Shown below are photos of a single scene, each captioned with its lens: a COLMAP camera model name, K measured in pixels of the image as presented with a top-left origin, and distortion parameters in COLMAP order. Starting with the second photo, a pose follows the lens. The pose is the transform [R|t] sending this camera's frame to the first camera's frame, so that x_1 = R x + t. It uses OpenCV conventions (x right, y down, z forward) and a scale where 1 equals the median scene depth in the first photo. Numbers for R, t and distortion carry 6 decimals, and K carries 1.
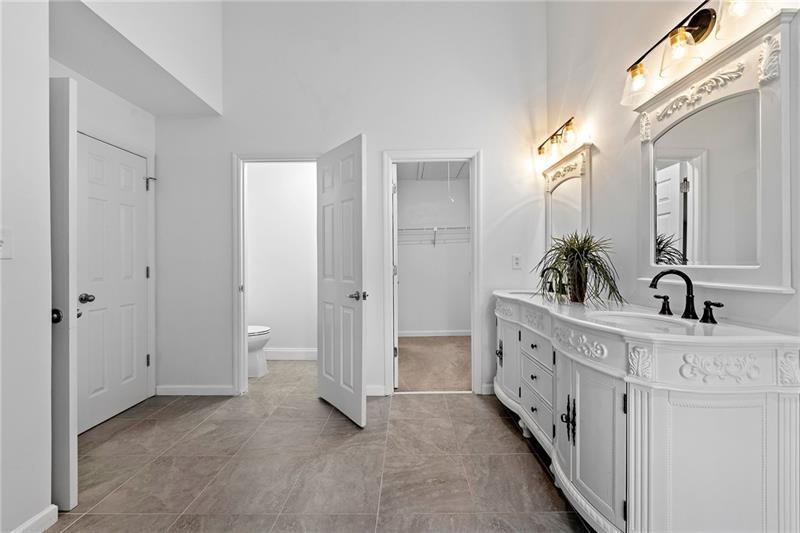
lens RADIAL K [[324.6, 0, 399.4], [0, 324.6, 261.9], [0, 0, 1]] dist [-0.001664, -0.000173]
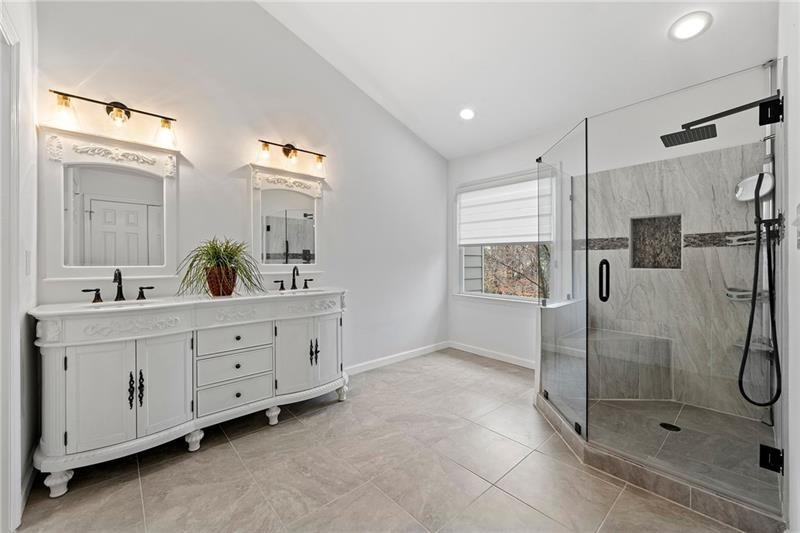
lens RADIAL K [[324.6, 0, 399.5], [0, 324.6, 263.9], [0, 0, 1]] dist [-0.001664, -0.000173]
pose [[-0.679948, 0.001993, 0.733257, -0.829943], [0.006919, 0.999969, 0.003697, 0.005293], [-0.733228, 0.007587, -0.679941, 1.432150]]
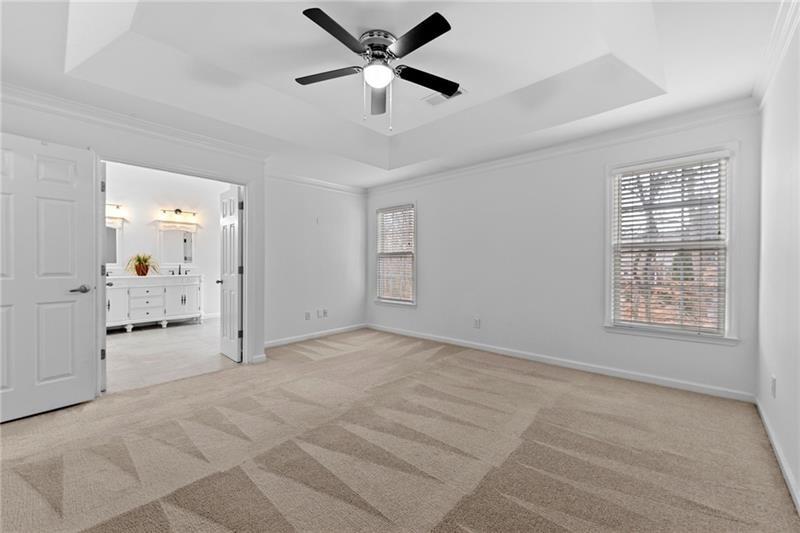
lens RADIAL K [[324.6, 0, 400.4], [0, 324.6, 265.7], [0, 0, 1]] dist [-0.001664, -0.000173]
pose [[-0.755190, -0.006317, 0.655476, -3.411452], [-0.001486, 0.999967, 0.007925, 0.001644], [-0.655505, 0.005011, -0.755175, 1.816393]]
